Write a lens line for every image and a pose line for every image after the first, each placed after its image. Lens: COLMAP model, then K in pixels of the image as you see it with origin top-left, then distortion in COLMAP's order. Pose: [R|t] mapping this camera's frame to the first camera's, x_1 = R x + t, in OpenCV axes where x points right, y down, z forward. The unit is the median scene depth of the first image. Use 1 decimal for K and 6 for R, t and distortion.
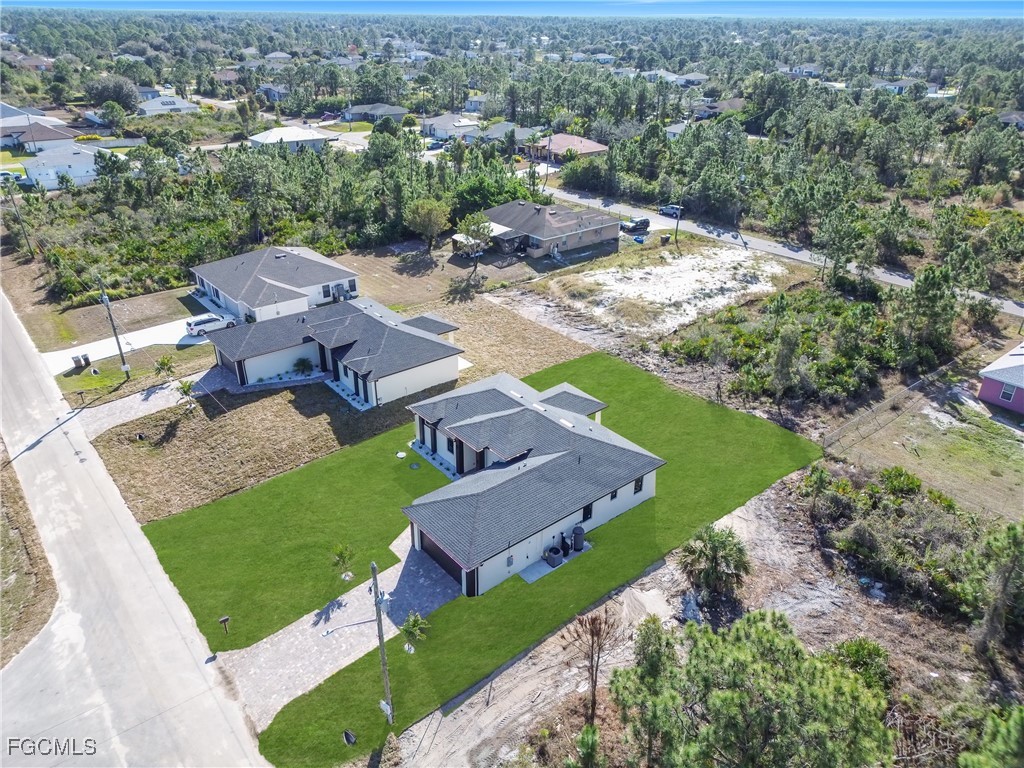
lens RADIAL K [[710.7, 0, 512.0], [0, 710.7, 384.0], [0, 0, 1]] dist [0.063918, -0.064261]
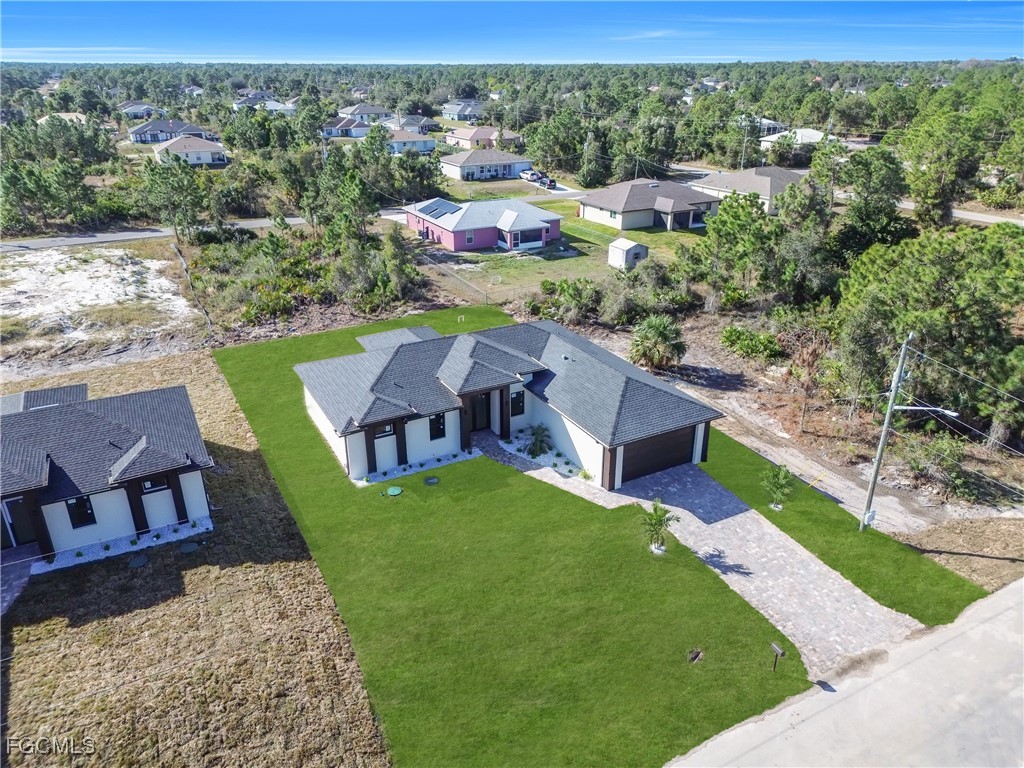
lens RADIAL K [[710.7, 0, 512.0], [0, 710.7, 384.0], [0, 0, 1]] dist [0.063918, -0.064261]
pose [[0.193622, -0.407255, 0.892555, -0.623708], [0.448516, 0.845877, 0.288661, -0.111360], [-0.872550, 0.344434, 0.346441, 0.609415]]
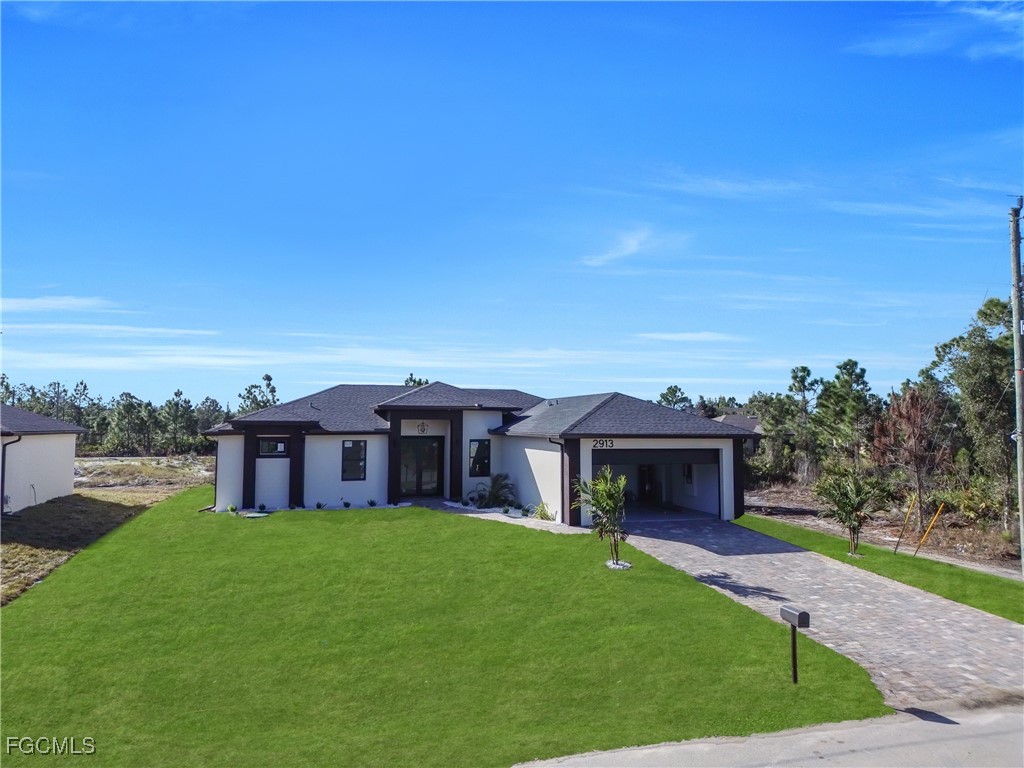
lens RADIAL K [[712.1, 0, 512.0], [0, 712.1, 384.0], [0, 0, 1]] dist [0.006142, 0.005203]
pose [[0.383271, 0.048417, 0.922366, -0.469940], [0.419271, 0.880690, -0.220449, 0.178641], [-0.822992, 0.471212, 0.317243, 0.648187]]
